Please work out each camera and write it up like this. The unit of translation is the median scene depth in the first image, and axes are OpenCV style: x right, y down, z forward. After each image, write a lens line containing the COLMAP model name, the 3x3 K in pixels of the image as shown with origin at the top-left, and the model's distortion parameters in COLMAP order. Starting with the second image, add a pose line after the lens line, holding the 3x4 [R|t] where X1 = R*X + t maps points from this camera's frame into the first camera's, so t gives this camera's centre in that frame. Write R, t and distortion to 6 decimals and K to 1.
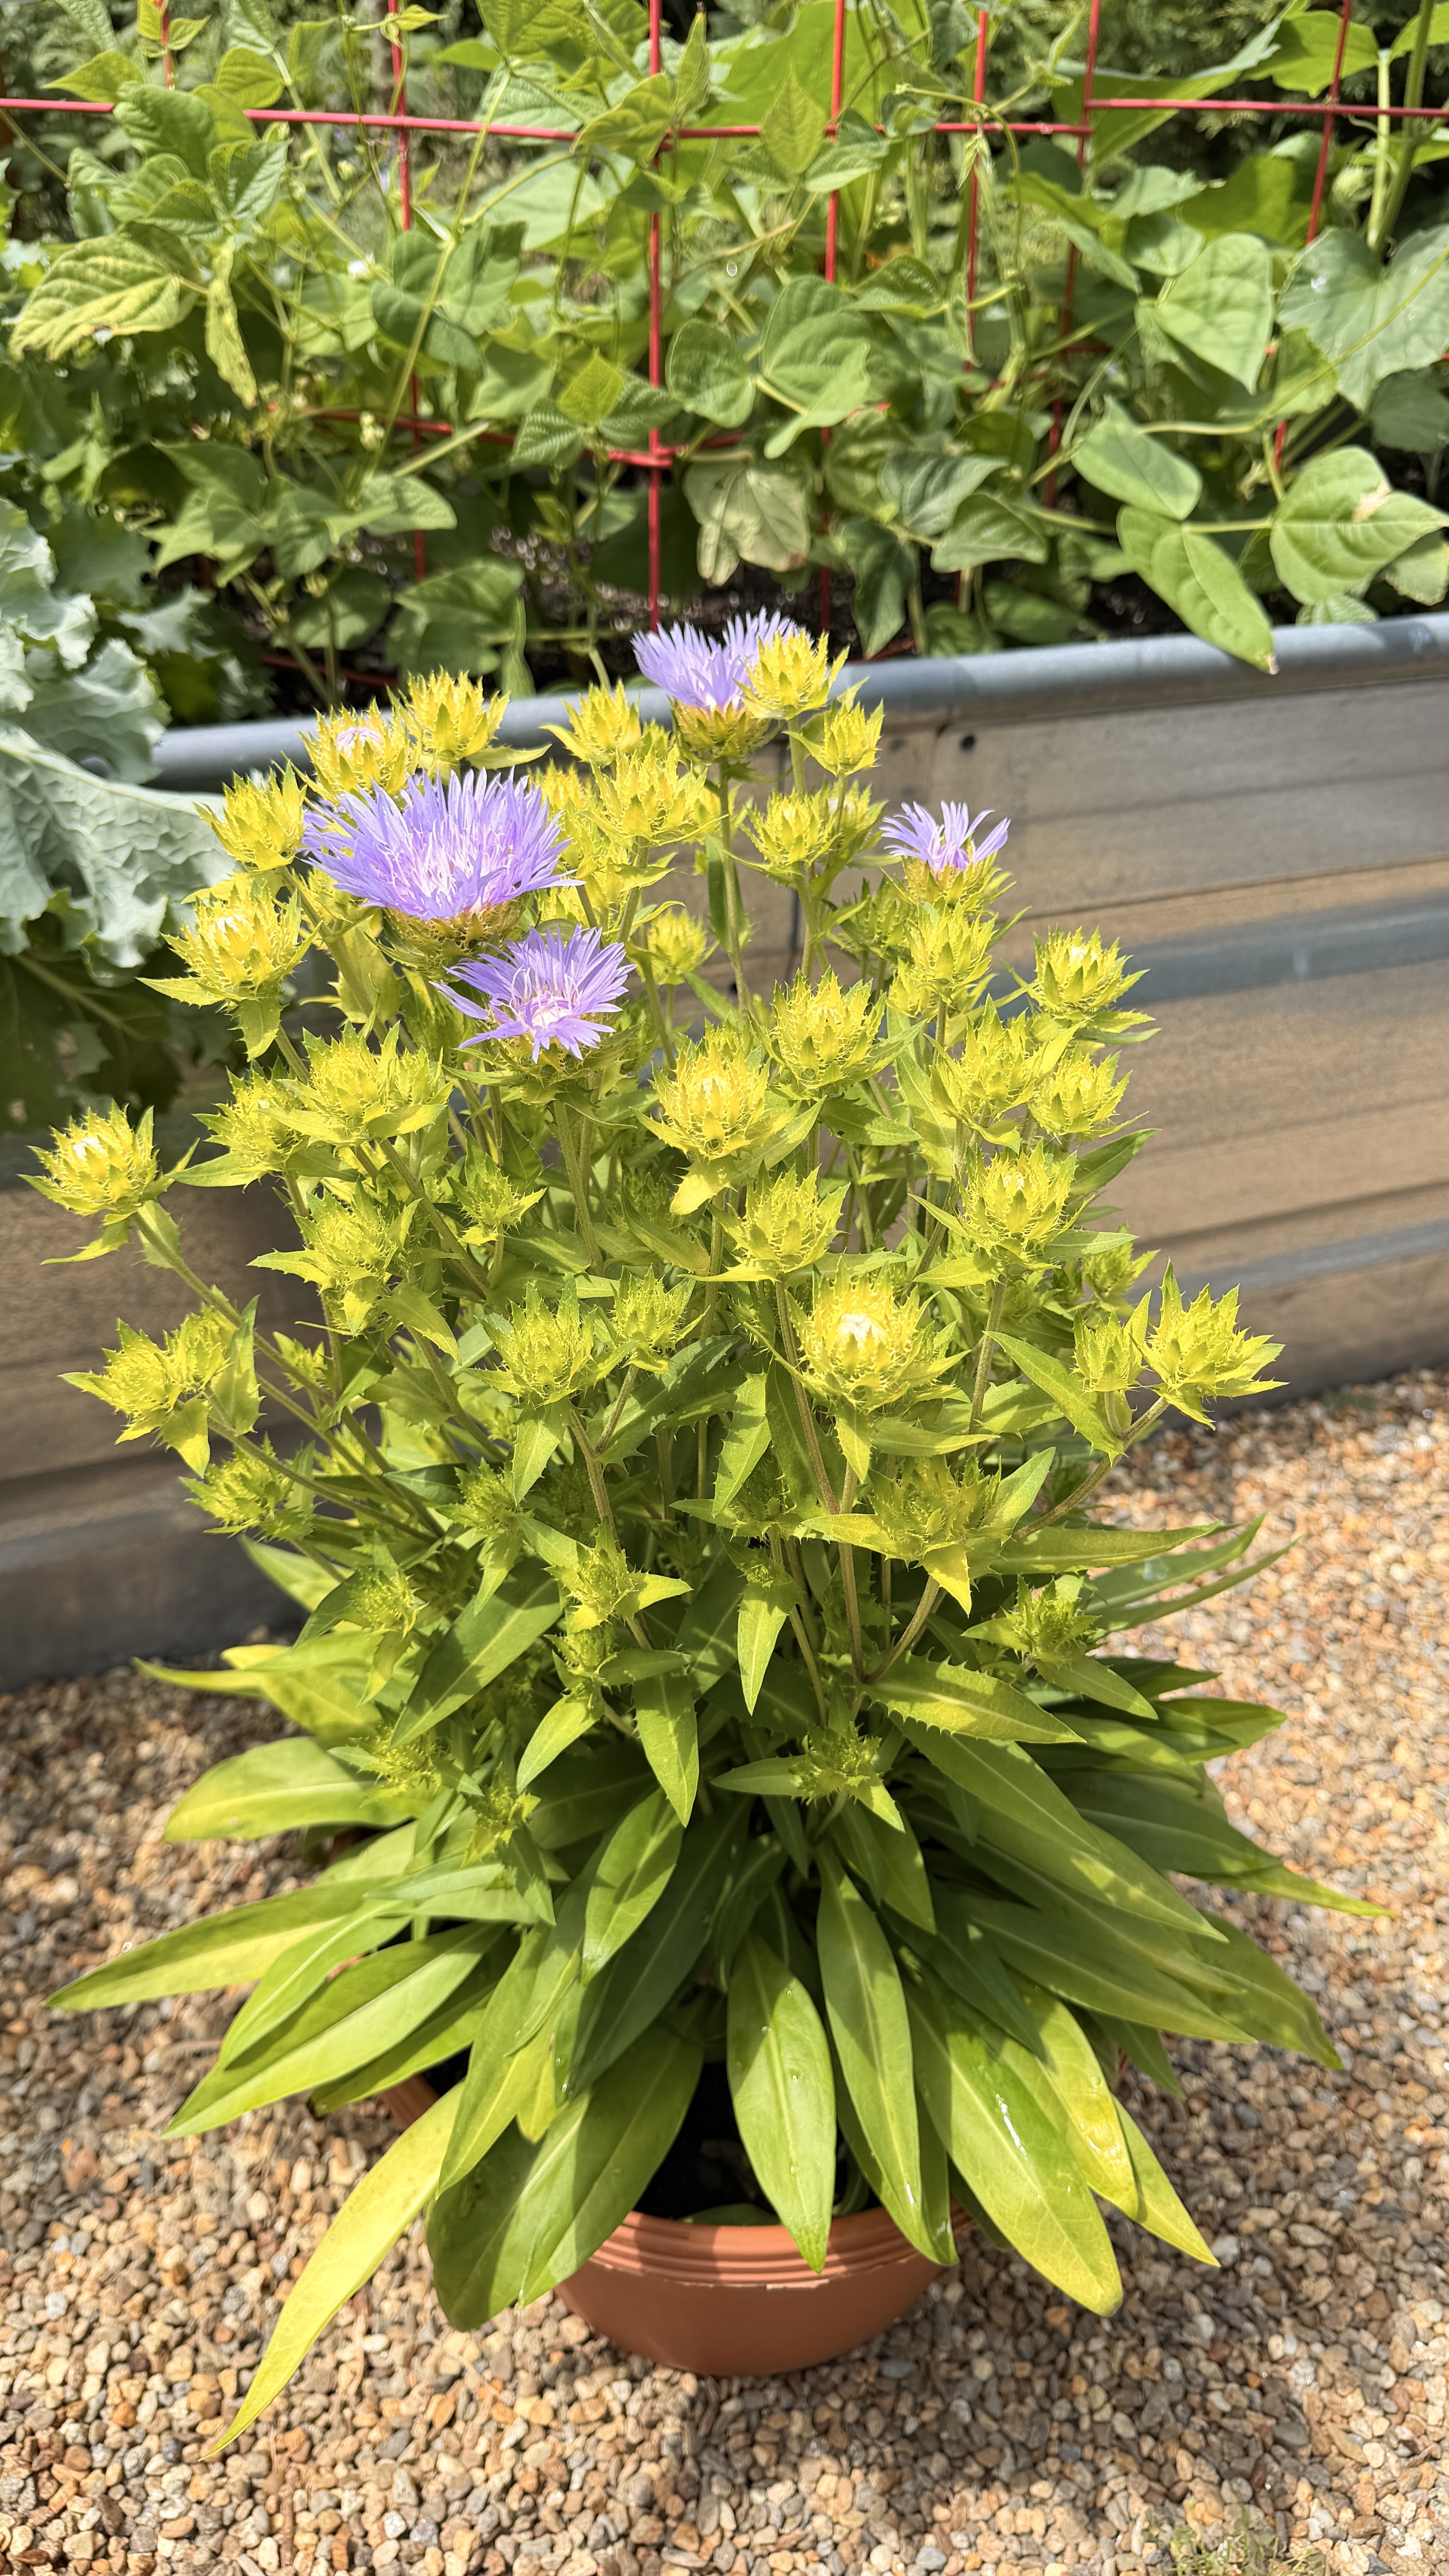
lens RADIAL K [[1777.8, 0, 731.1], [0, 1777.8, 1291.6], [0, 0, 1]] dist [-0.000221, -0.010290]
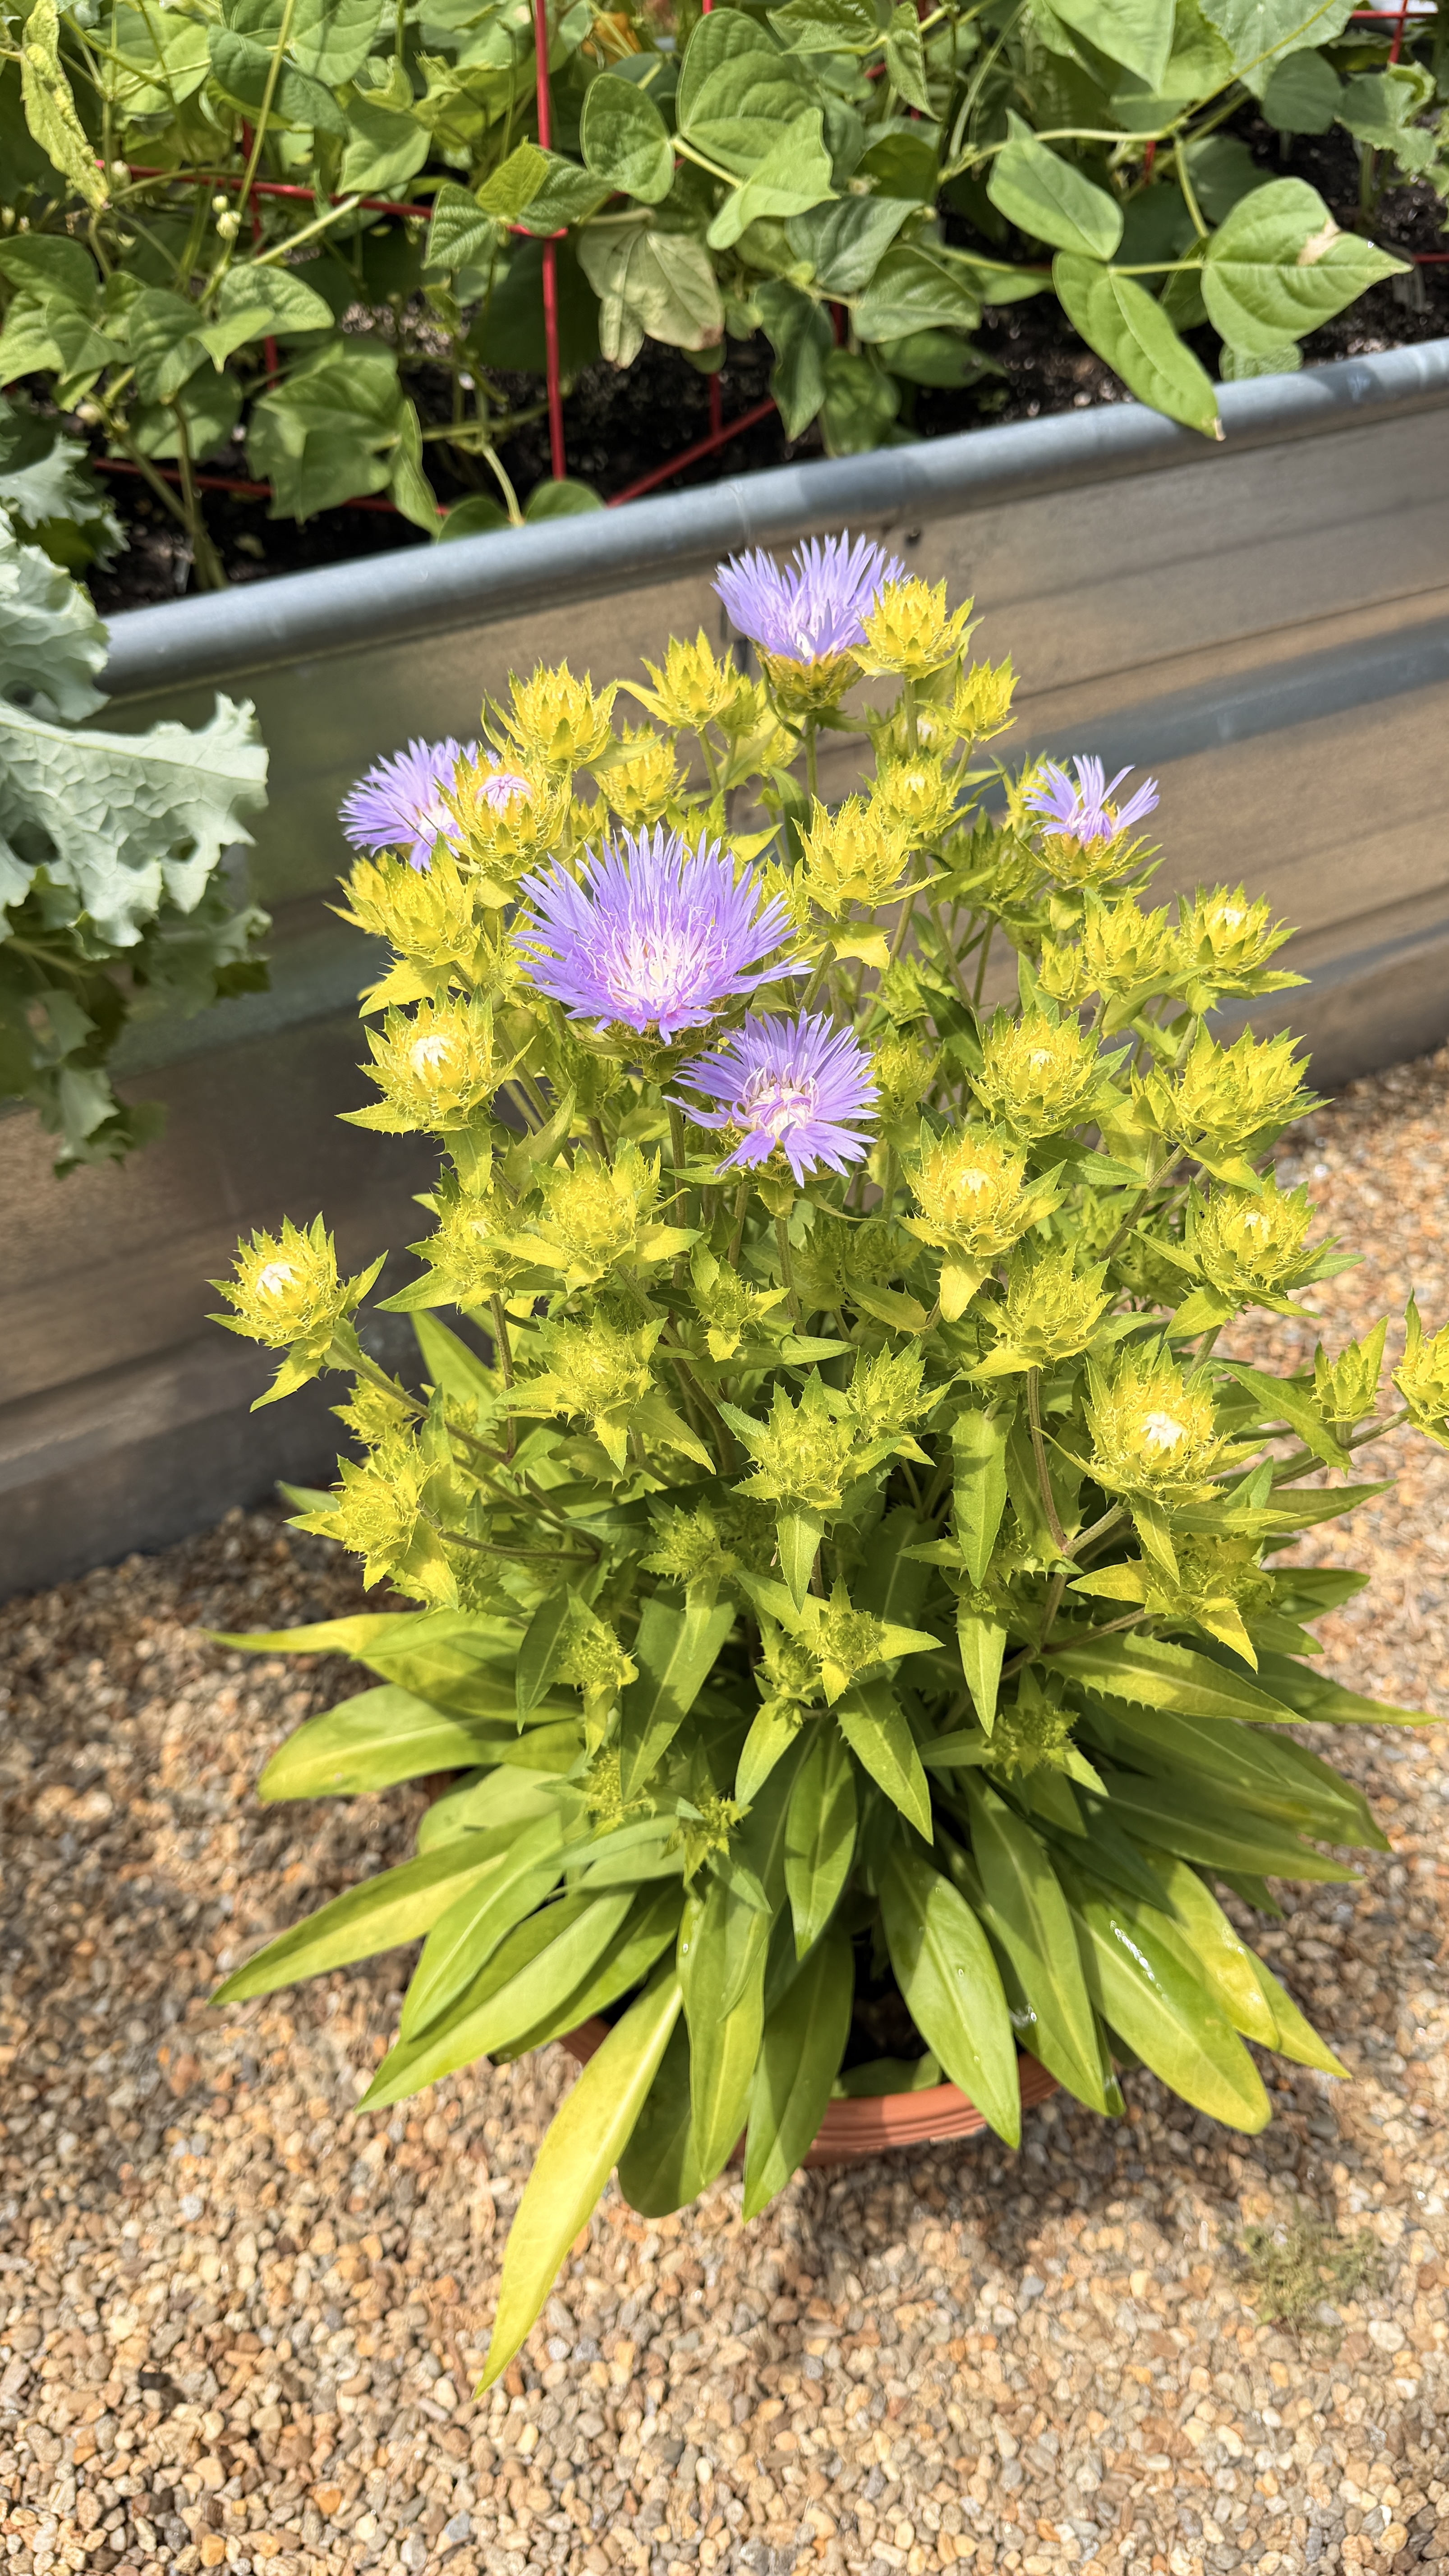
lens RADIAL K [[1776.5, 0, 724.8], [0, 1776.5, 1290.9], [0, 0, 1]] dist [0.006761, -0.027066]
pose [[0.987715, -0.110376, 0.110620, -0.128493], [0.088126, 0.978016, 0.188992, -0.125909], [-0.129048, -0.176922, 0.975728, 0.037887]]
